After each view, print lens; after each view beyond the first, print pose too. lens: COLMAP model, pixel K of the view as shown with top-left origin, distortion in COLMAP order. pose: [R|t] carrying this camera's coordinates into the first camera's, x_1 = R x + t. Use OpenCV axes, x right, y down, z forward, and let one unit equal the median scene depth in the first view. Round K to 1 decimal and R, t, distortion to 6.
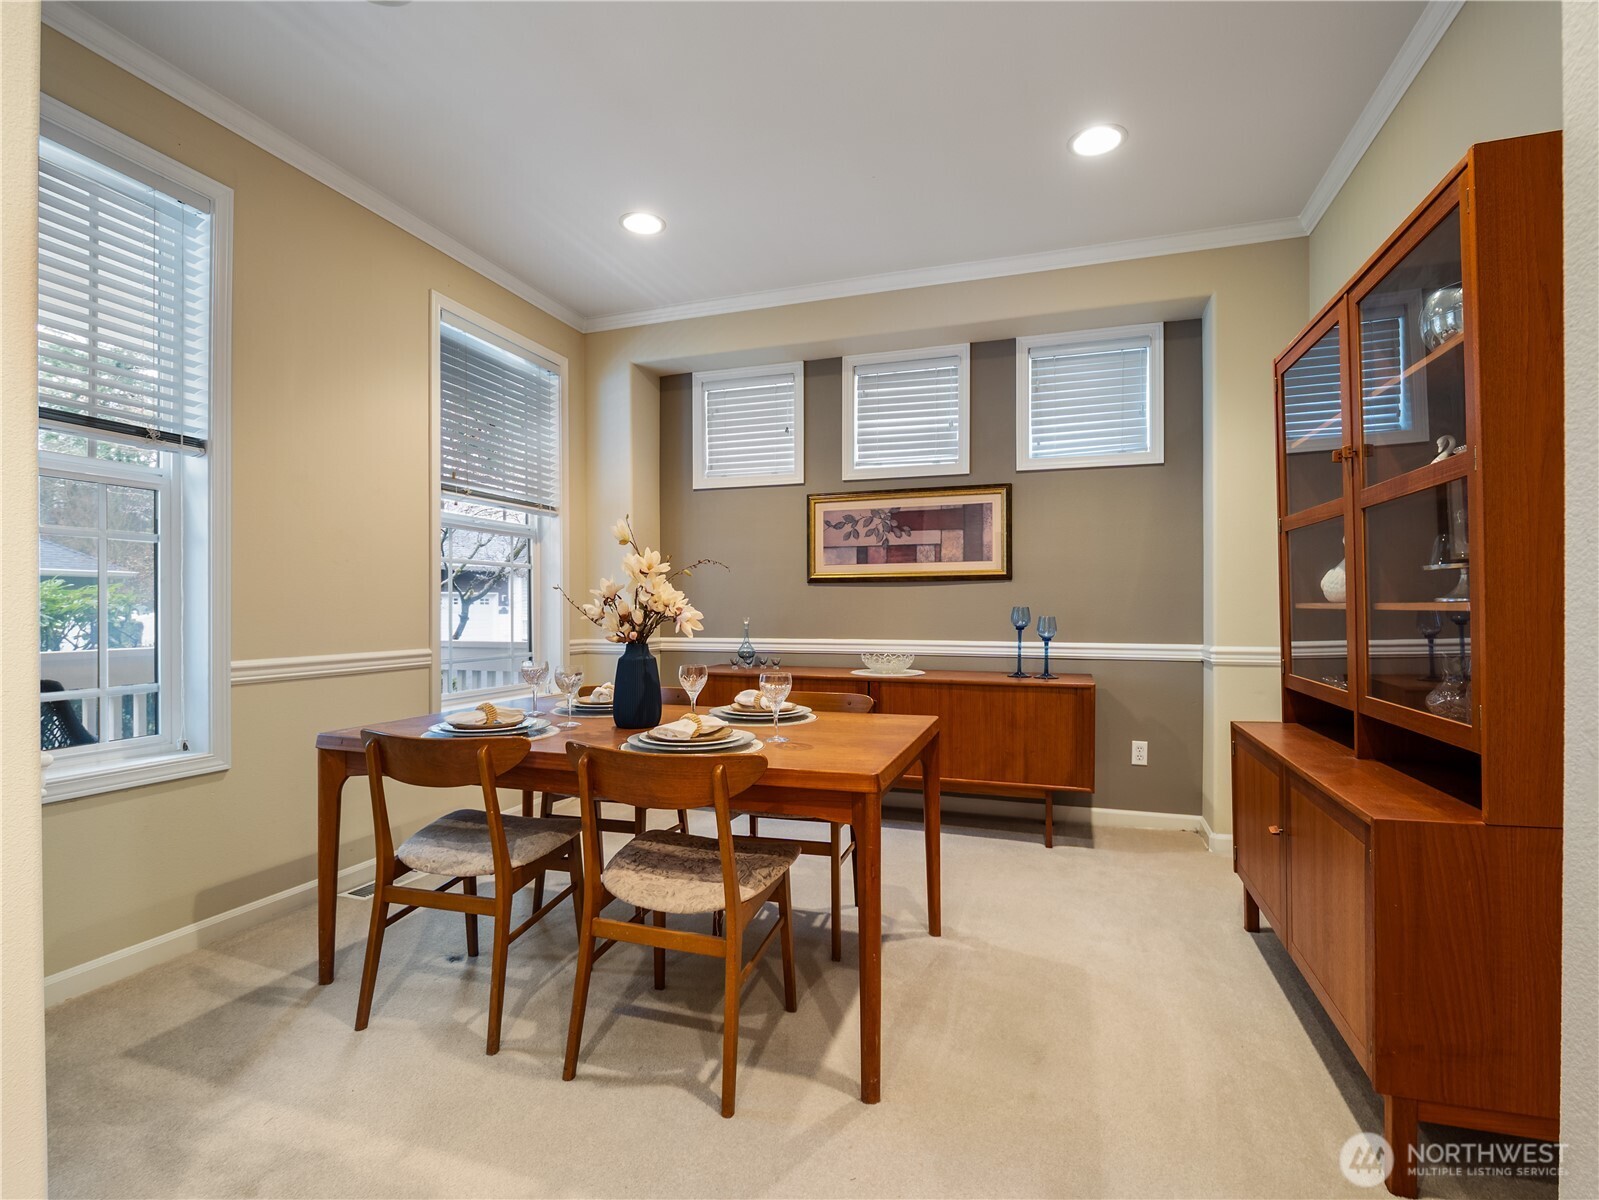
lens RADIAL K [[776.0, 0, 799.2], [0, 776.0, 609.8], [0, 0, 1]] dist [-0.015790, 0.000378]
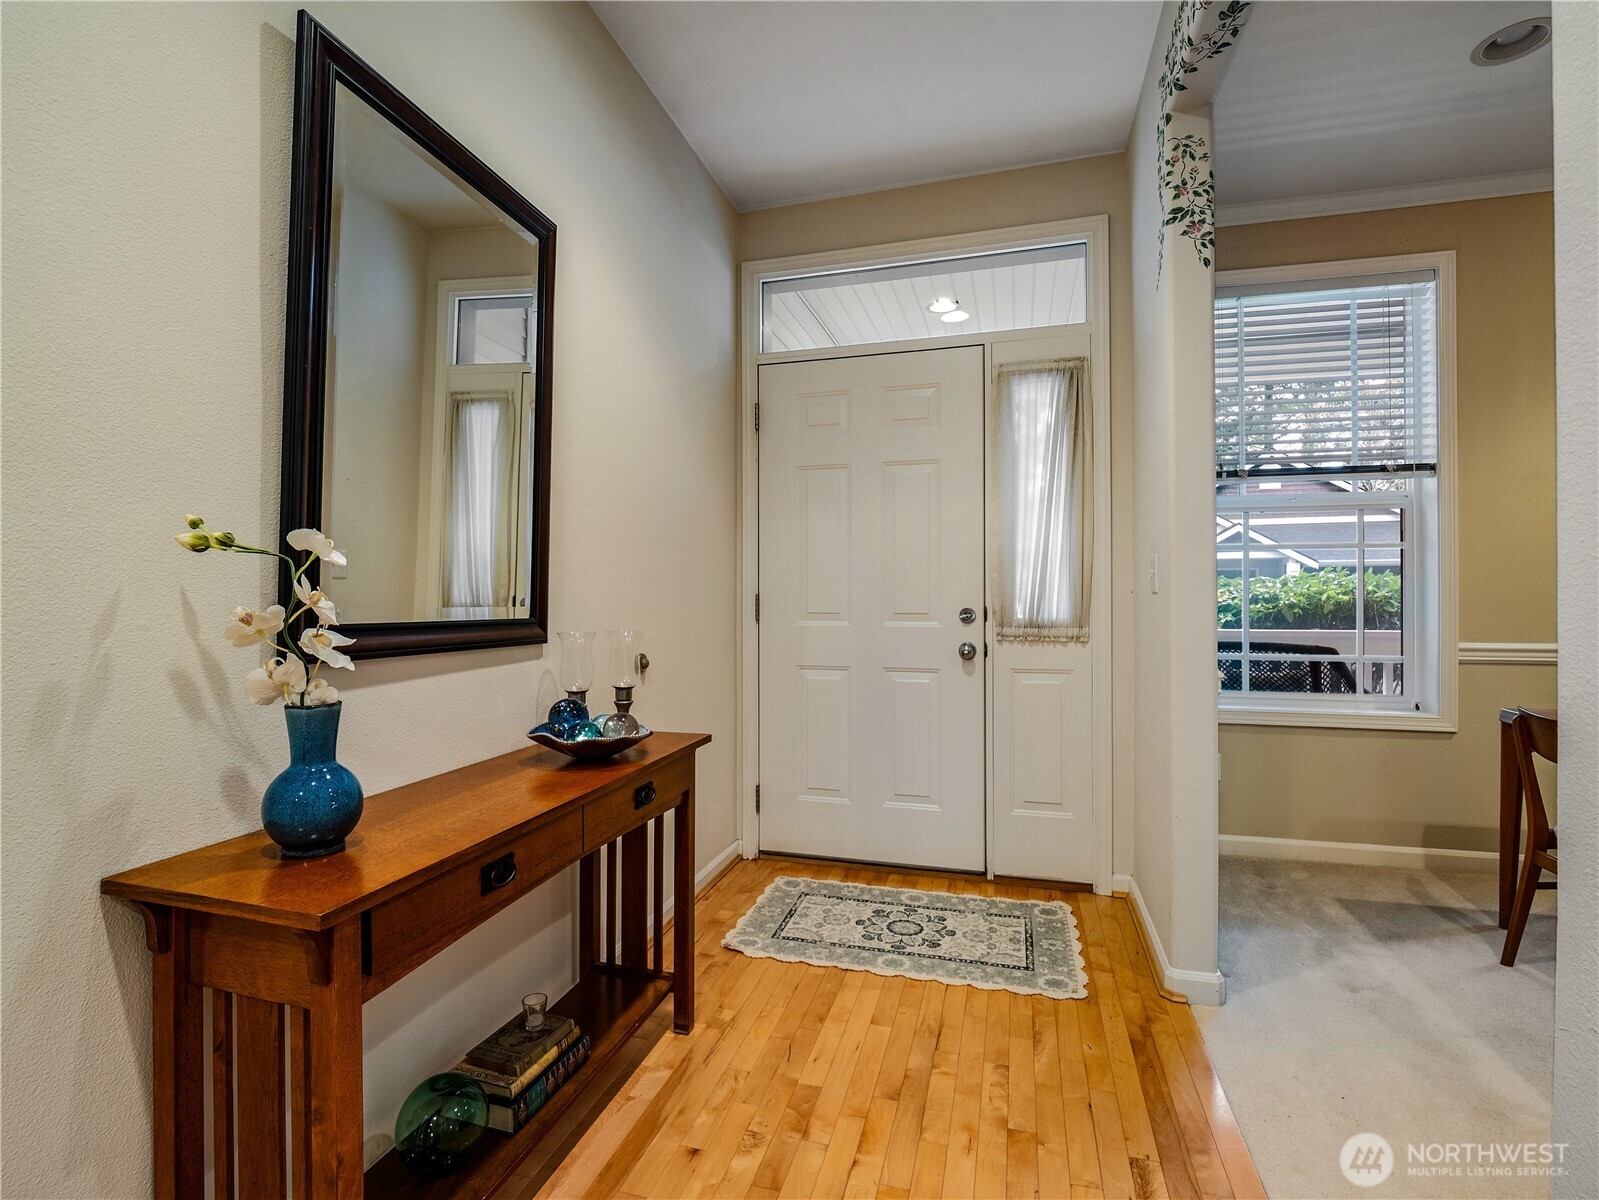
lens RADIAL K [[776.0, 0, 794.3], [0, 776.0, 595.5], [0, 0, 1]] dist [-0.015790, 0.000378]
pose [[0.046801, -0.004605, -0.998894, 0.446066], [-0.003347, 0.999983, -0.004767, 0.002144], [0.998899, 0.003566, 0.046785, -0.100169]]
